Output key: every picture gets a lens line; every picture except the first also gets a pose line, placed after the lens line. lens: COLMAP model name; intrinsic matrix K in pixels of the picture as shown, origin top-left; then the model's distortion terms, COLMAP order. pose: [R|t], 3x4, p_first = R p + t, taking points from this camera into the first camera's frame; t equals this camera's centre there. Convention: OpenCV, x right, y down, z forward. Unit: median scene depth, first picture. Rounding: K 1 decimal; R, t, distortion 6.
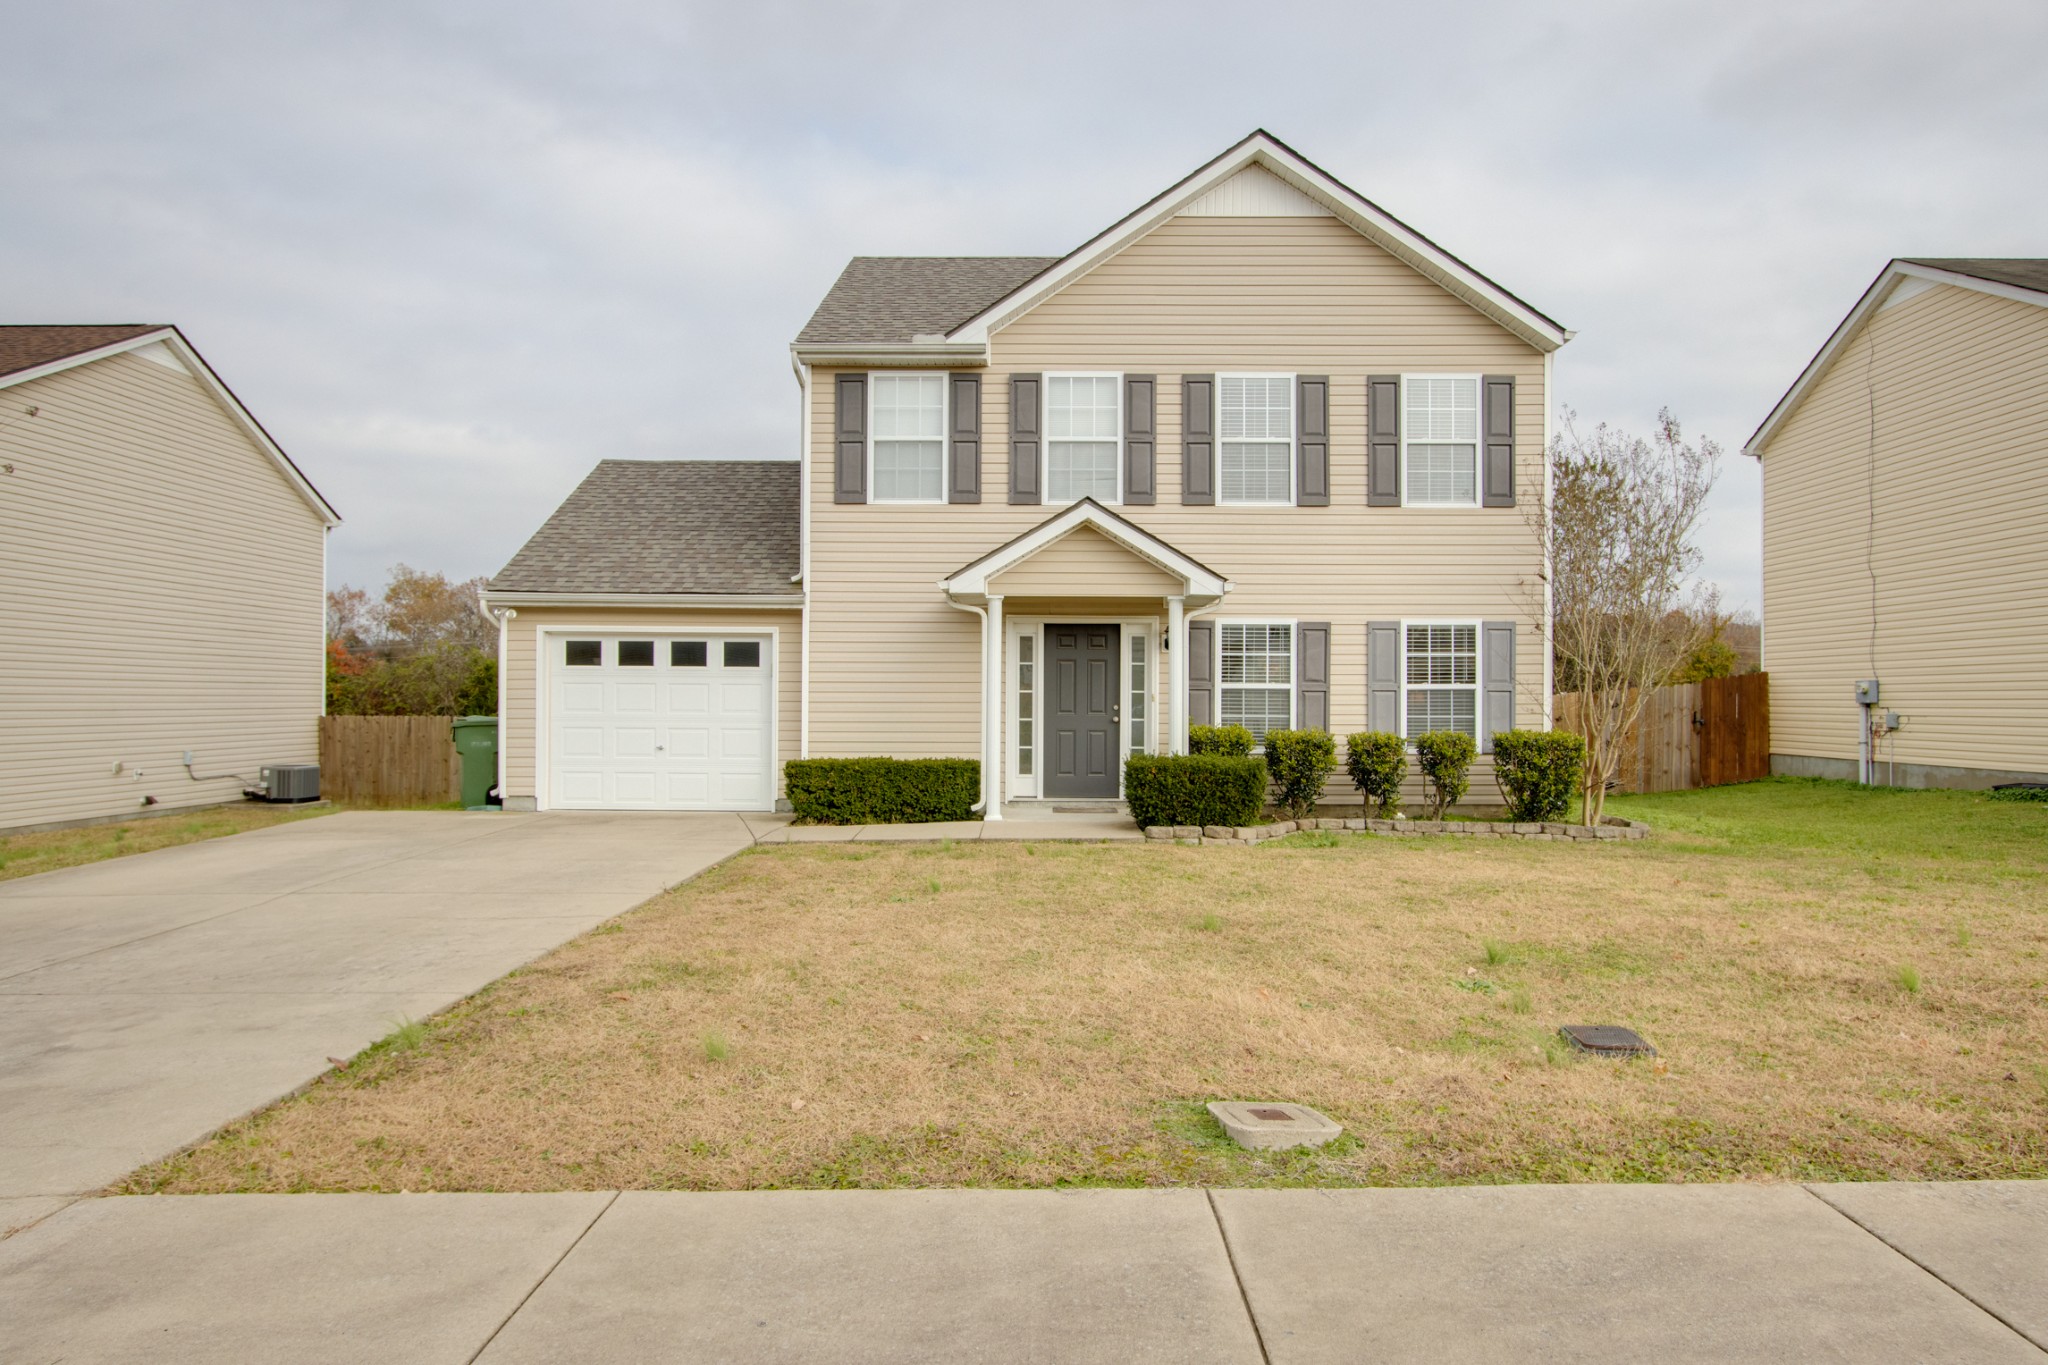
lens RADIAL K [[1000.1, 0, 1025.6], [0, 1000.1, 691.6], [0, 0, 1]] dist [-0.015203, 0.000390]
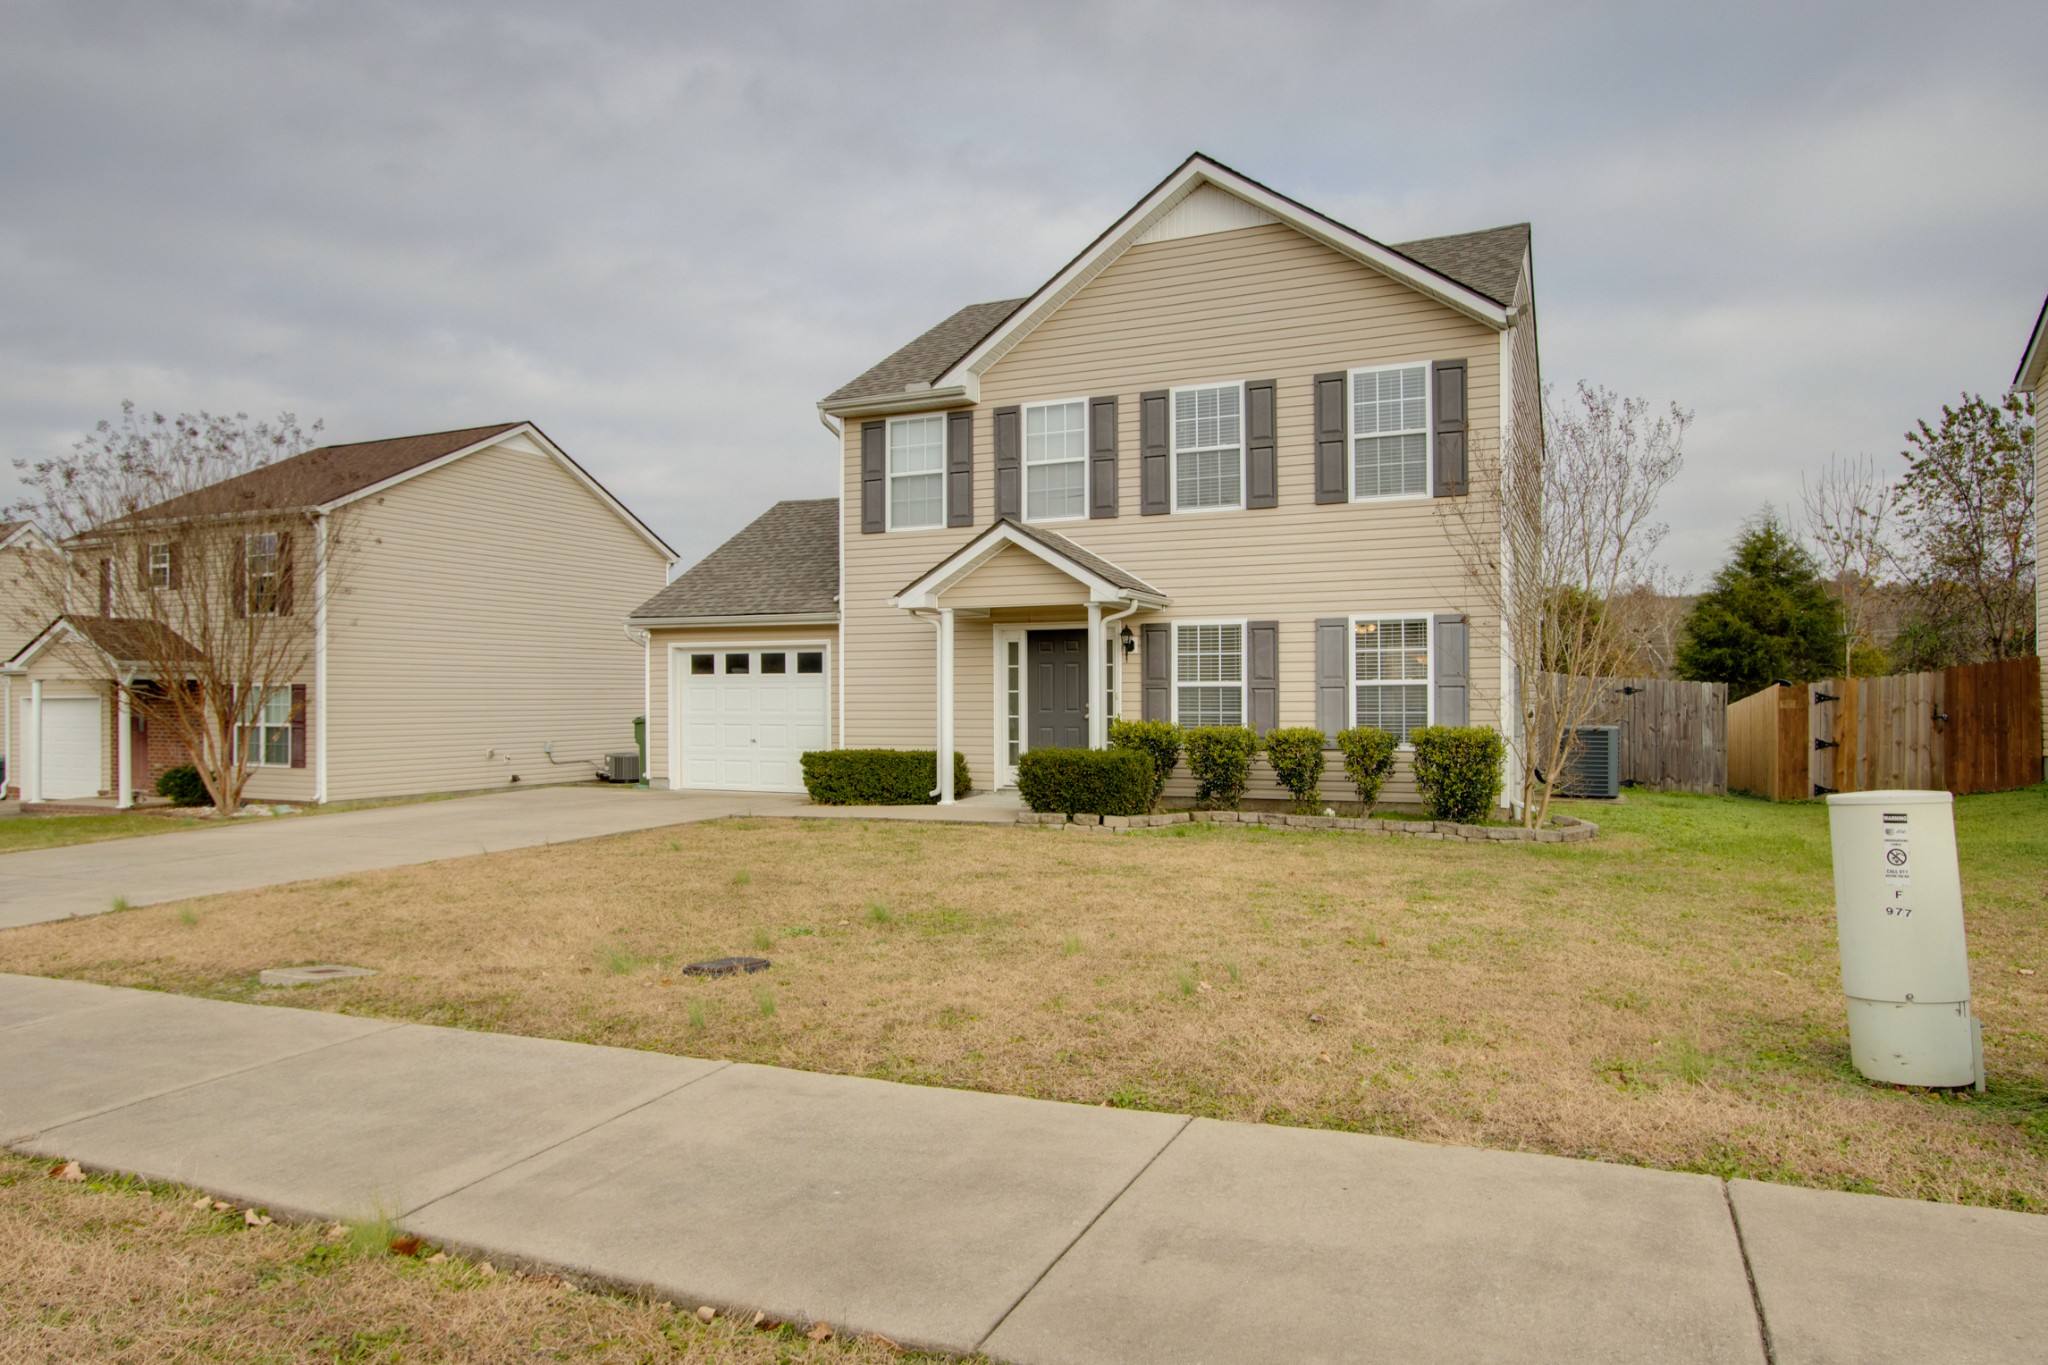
lens RADIAL K [[948.5, 0, 1026.9], [0, 948.5, 690.3], [0, 0, 1]] dist [-0.013830, -0.000671]
pose [[0.950314, -0.010692, -0.311108, 0.354336], [0.010594, 0.999942, -0.002007, 0.000836], [0.311112, -0.001389, 0.950372, -0.000523]]
